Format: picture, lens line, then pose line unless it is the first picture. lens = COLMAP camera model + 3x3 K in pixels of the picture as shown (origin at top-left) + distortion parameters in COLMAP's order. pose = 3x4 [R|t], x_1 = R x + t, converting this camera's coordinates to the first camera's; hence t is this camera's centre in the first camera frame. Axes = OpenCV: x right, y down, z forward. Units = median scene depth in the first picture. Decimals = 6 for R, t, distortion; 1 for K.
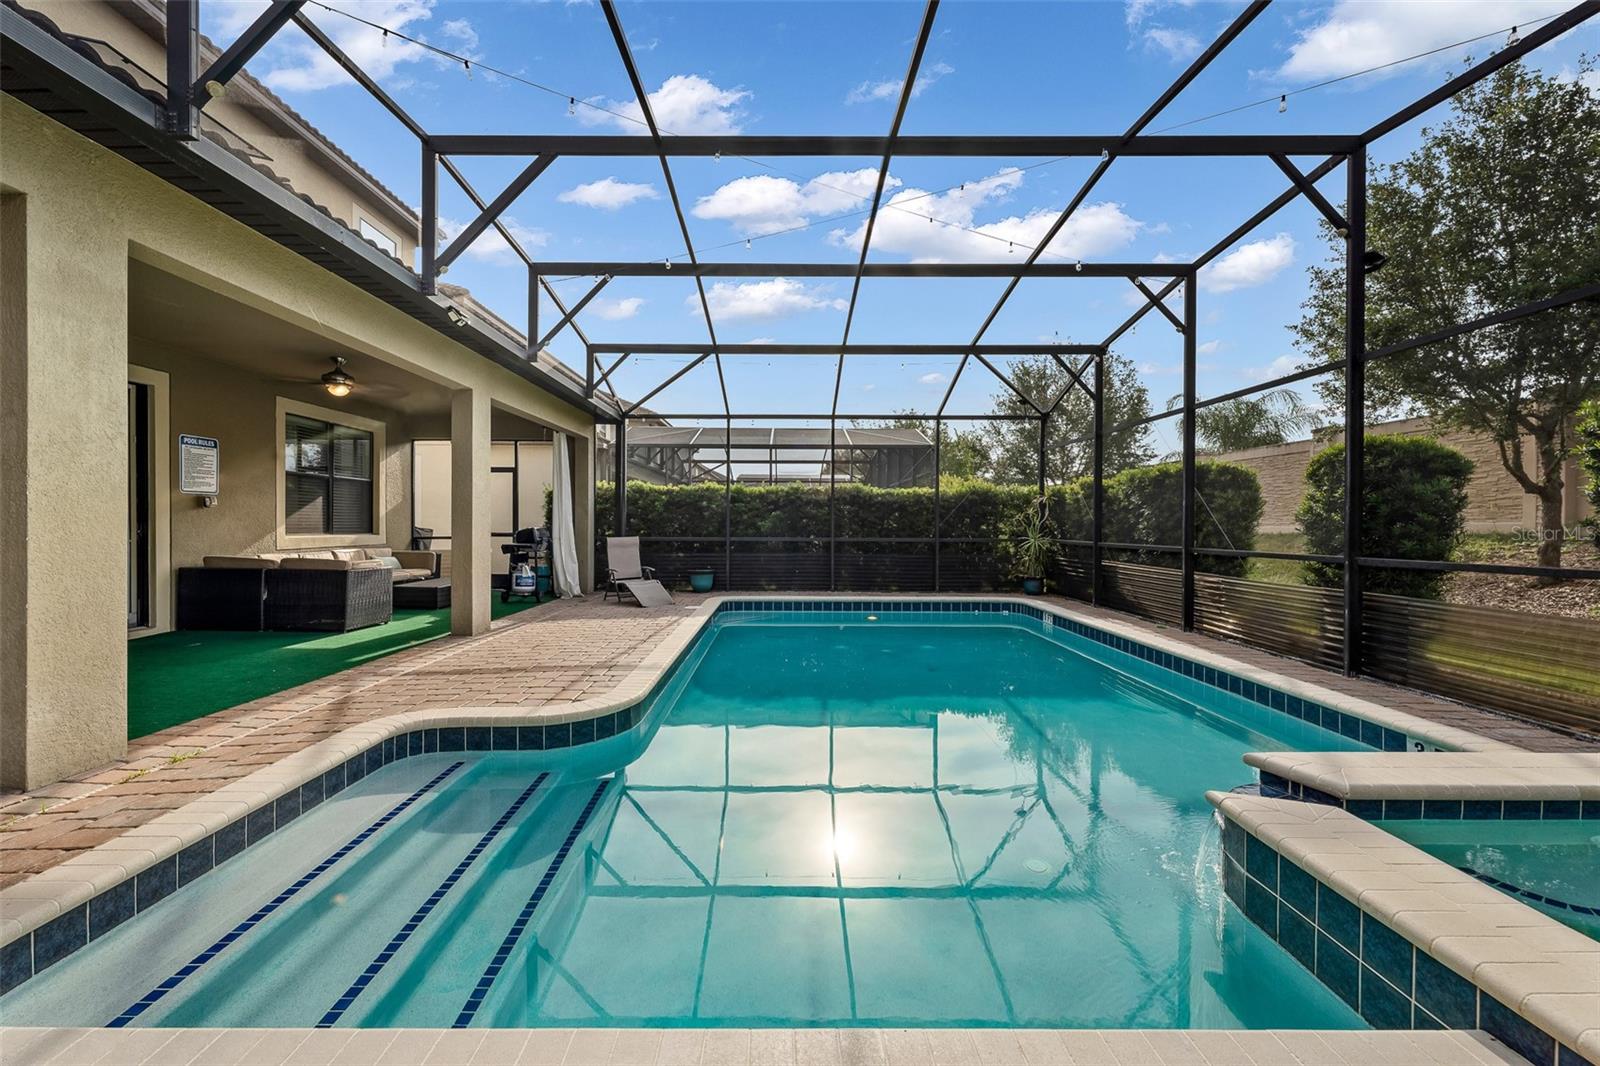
lens RADIAL K [[648.5, 0, 796.1], [0, 648.5, 531.8], [0, 0, 1]] dist [0.000785, 0.000054]
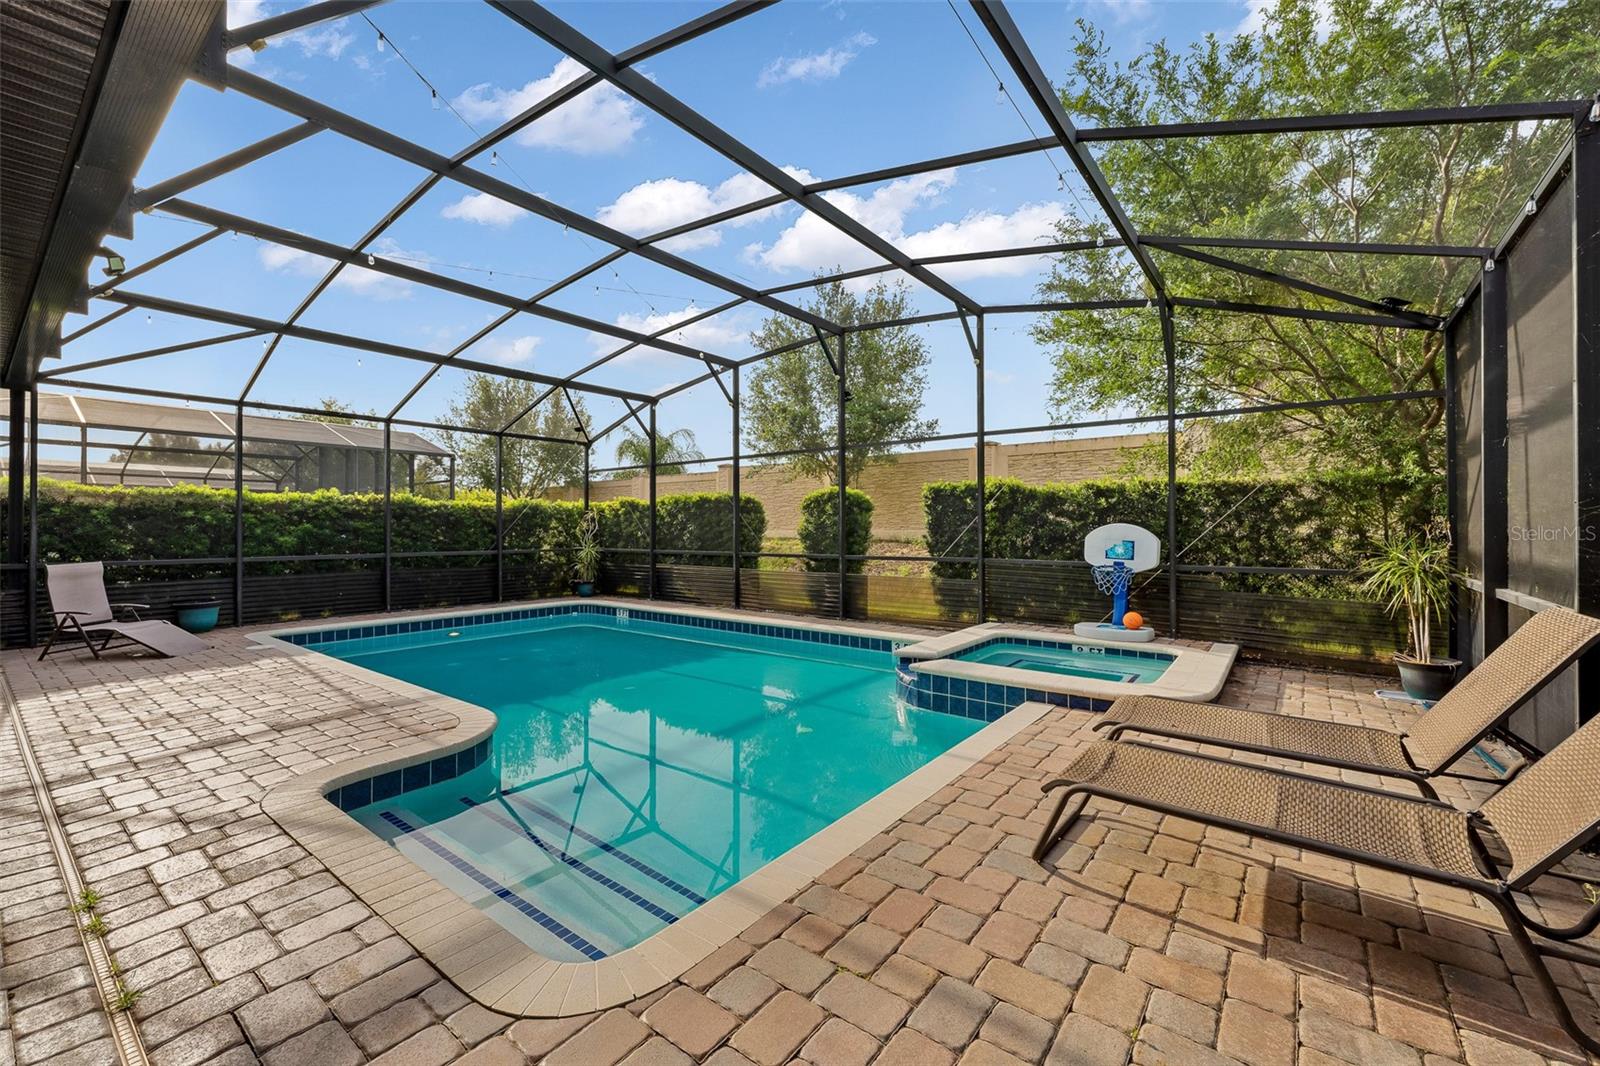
lens RADIAL K [[648.5, 0, 803.0], [0, 648.5, 525.8], [0, 0, 1]] dist [0.000785, 0.000054]
pose [[0.609738, -0.000186, 0.792603, -0.369080], [0.014622, 0.999832, -0.011014, -0.013445], [-0.792468, 0.018305, 0.609639, -0.015957]]
